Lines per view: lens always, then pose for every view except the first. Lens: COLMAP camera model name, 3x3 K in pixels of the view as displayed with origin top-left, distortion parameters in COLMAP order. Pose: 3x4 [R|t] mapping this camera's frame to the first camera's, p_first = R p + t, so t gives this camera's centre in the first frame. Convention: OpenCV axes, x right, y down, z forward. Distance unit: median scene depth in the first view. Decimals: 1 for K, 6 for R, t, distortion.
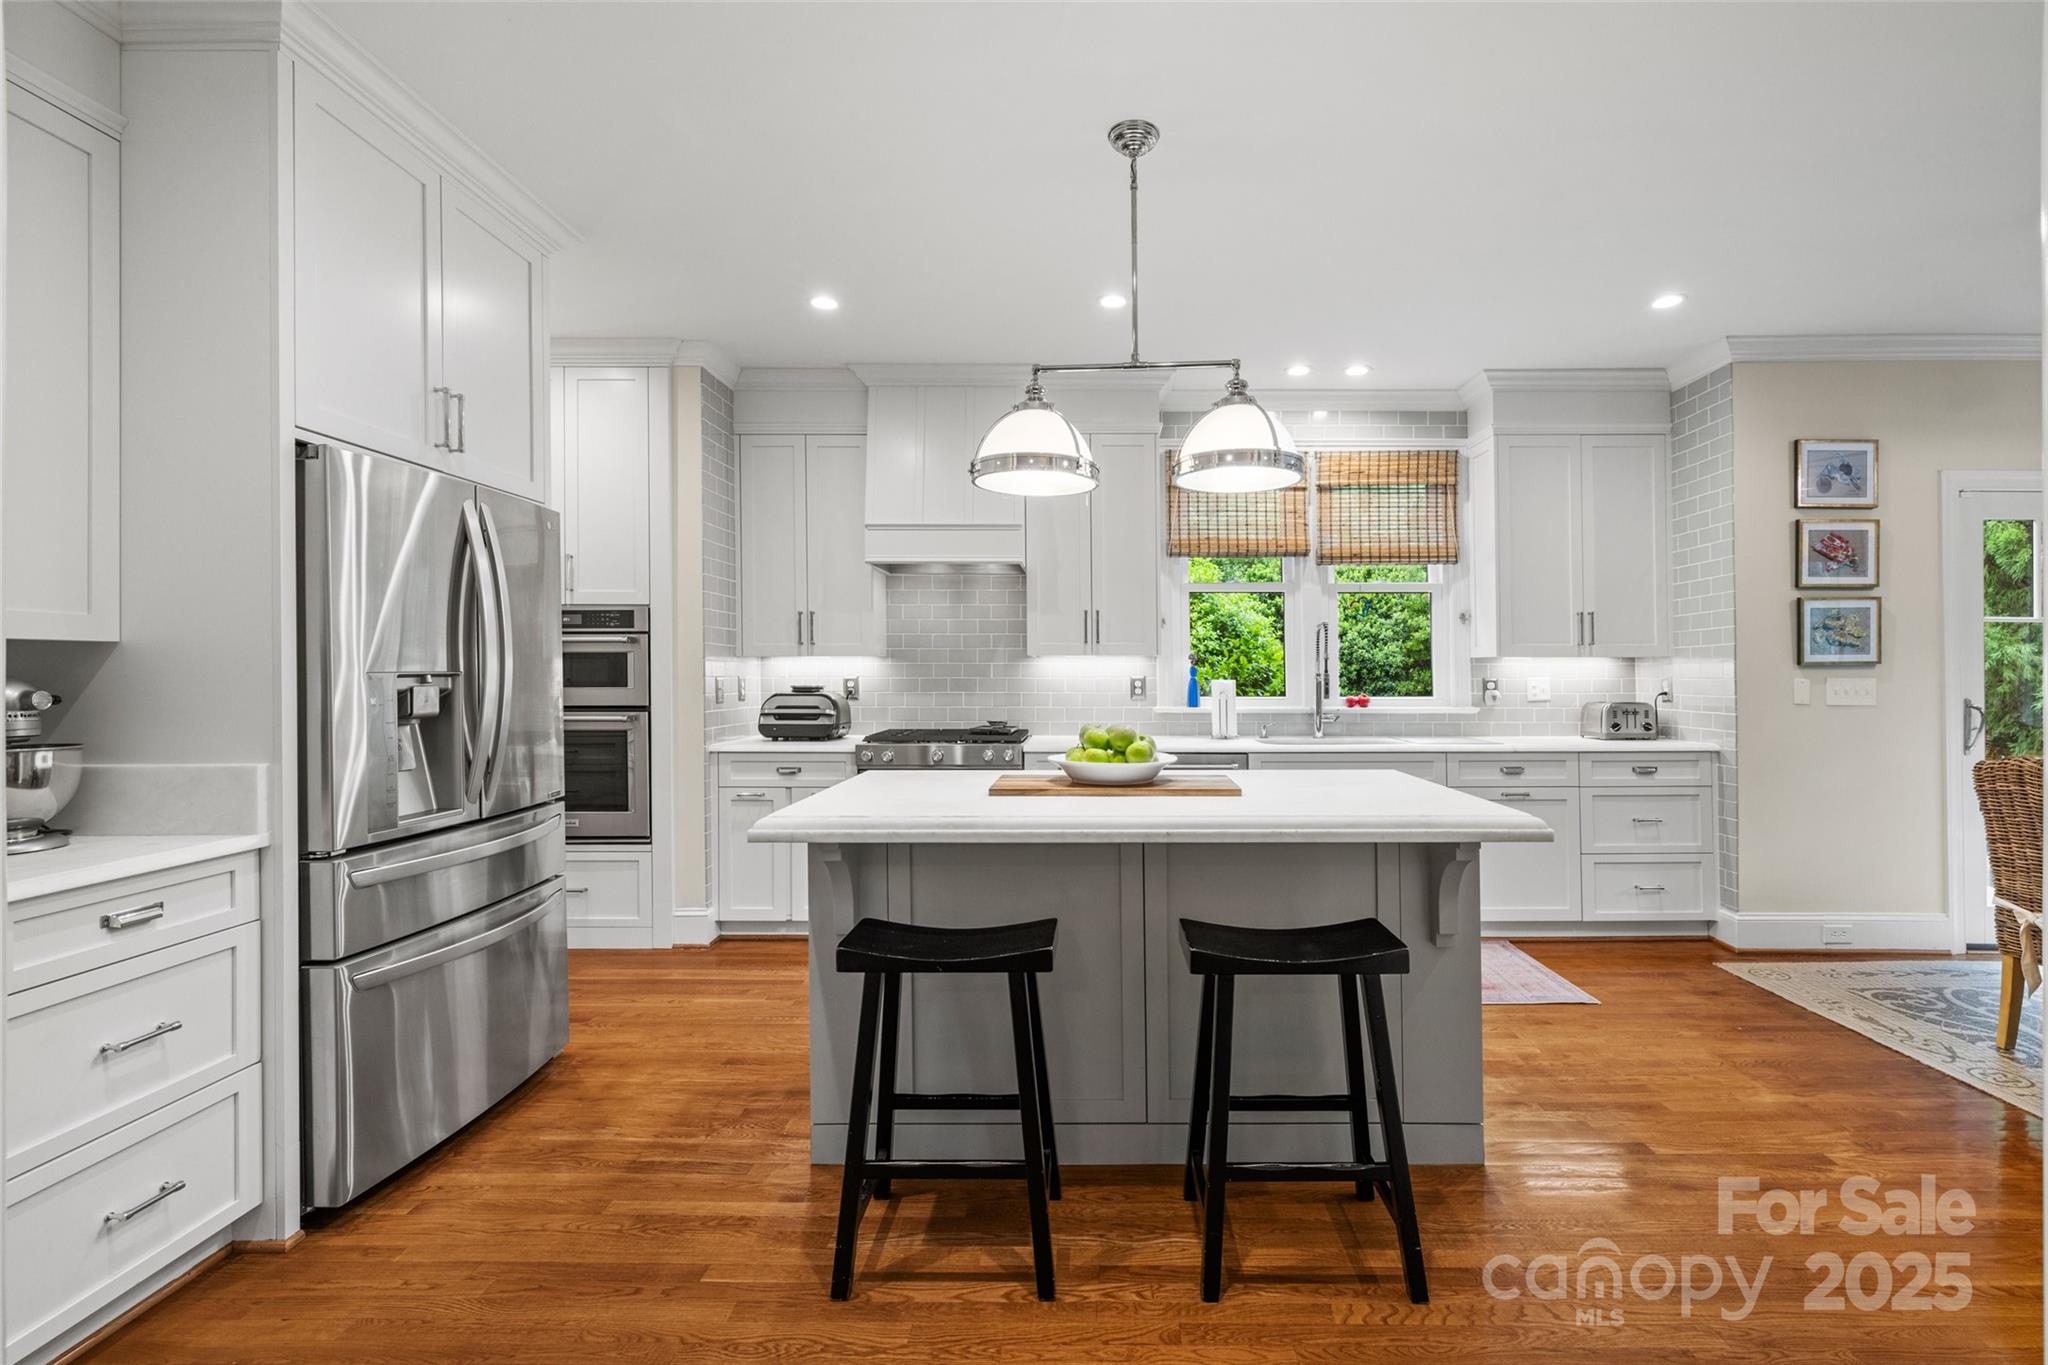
lens RADIAL K [[917.2, 0, 1088.4], [0, 917.2, 652.3], [0, 0, 1]] dist [-0.000691, 0.000596]
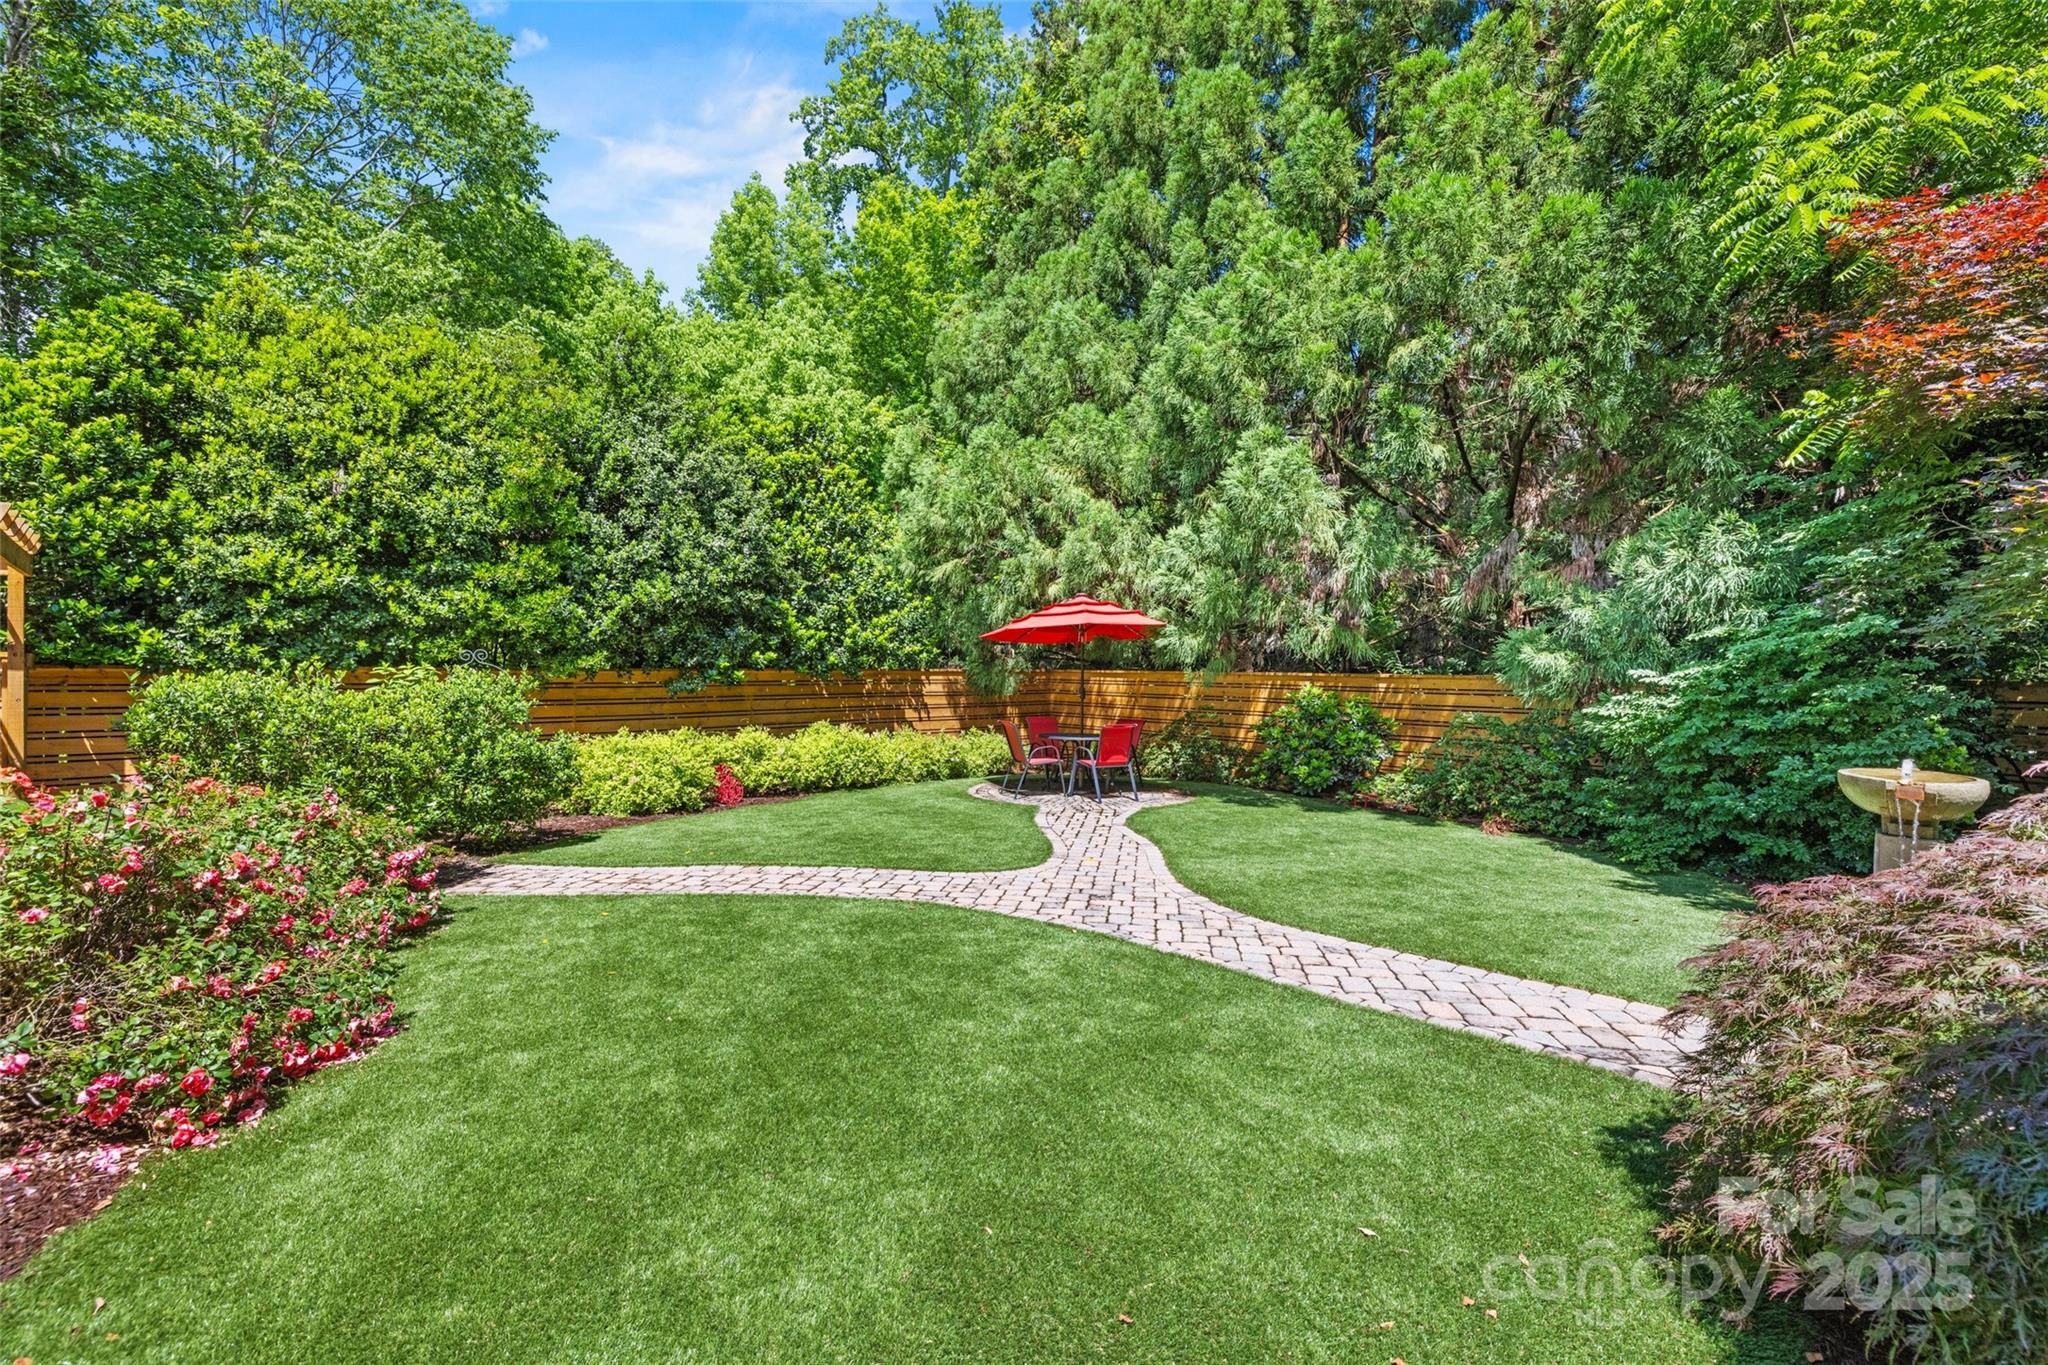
lens RADIAL K [[866.9, 0, 1010.3], [0, 866.9, 665.6], [0, 0, 1]] dist [0.000951, -0.000601]
pose [[0.706079, 0.005762, 0.708110, 0.826589], [-0.012140, 0.999918, 0.003968, 0.346138], [-0.708029, -0.011398, 0.706091, 1.771519]]
